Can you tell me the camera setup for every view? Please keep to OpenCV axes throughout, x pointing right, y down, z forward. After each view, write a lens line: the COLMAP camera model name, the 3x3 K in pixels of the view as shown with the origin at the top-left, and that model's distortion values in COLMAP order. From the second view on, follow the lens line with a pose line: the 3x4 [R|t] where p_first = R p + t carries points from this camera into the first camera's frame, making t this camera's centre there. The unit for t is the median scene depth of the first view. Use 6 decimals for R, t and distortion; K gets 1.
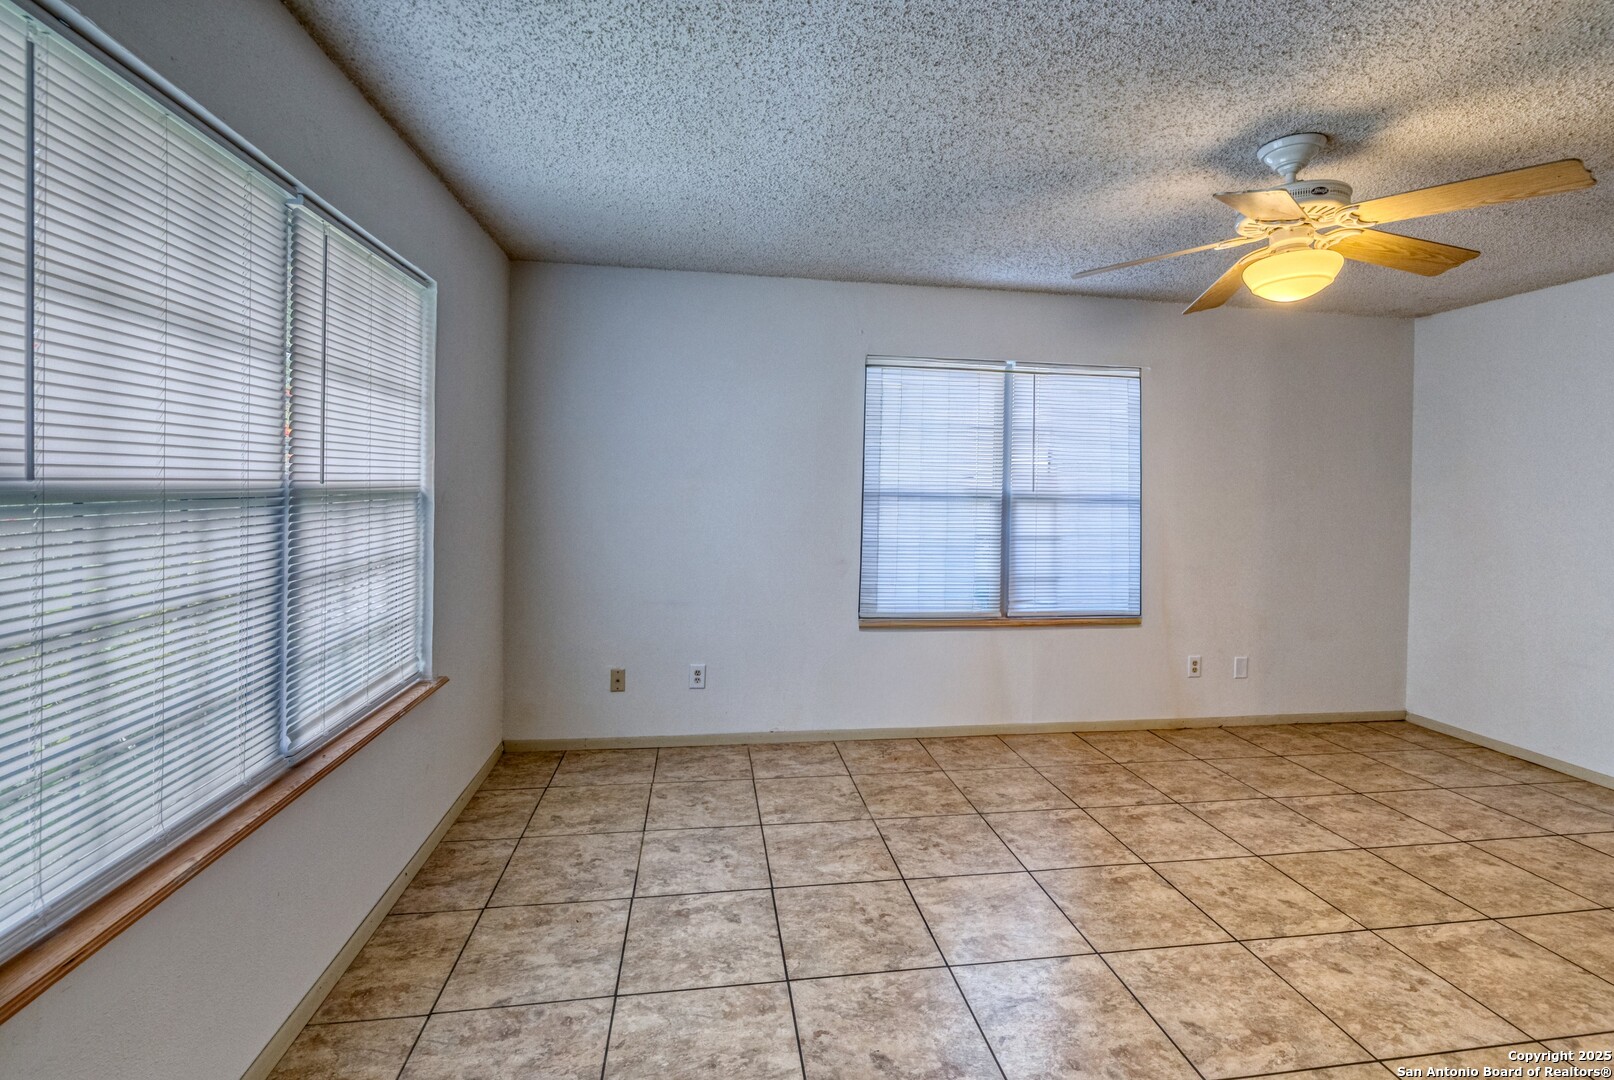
lens RADIAL K [[716.4, 0, 813.1], [0, 716.4, 495.6], [0, 0, 1]] dist [-0.000378, -0.000386]
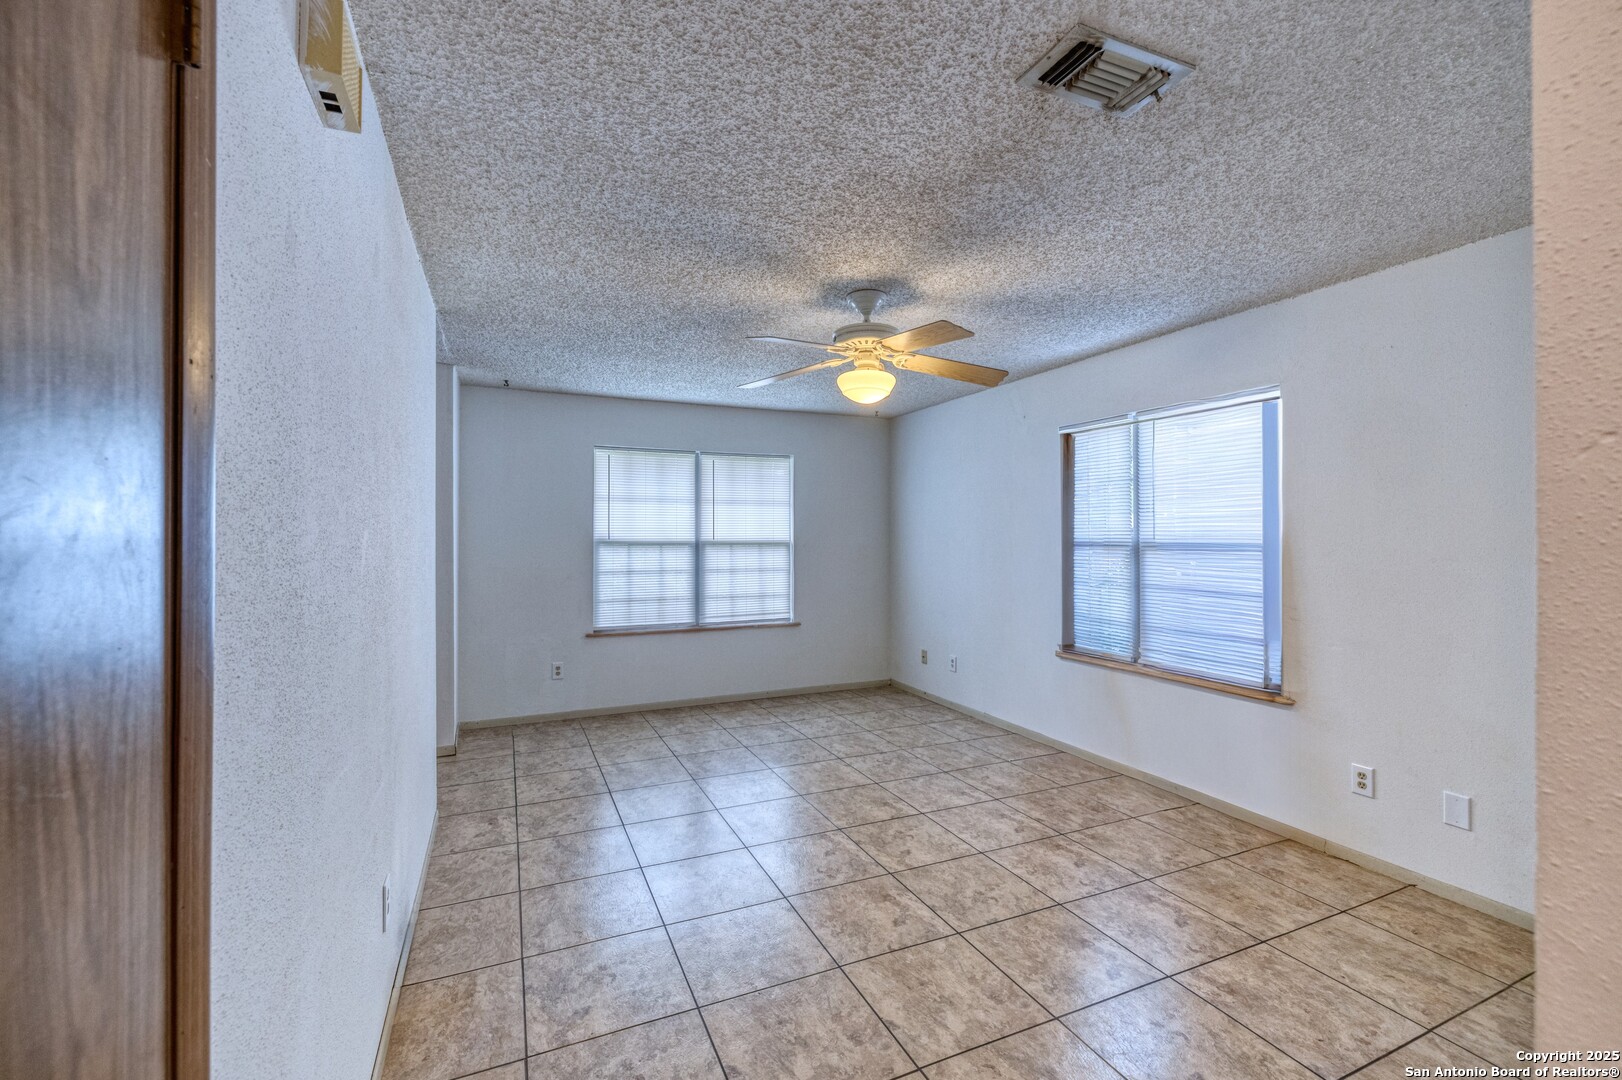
lens RADIAL K [[682.6, 0, 811.0], [0, 682.6, 540.0], [0, 0, 1]] dist [-0.000469, 0.000075]
pose [[0.266056, -0.014435, -0.963849, 1.601937], [-0.008032, 0.999820, -0.017190, 0.022132], [0.963924, 0.012315, 0.265892, 0.436335]]
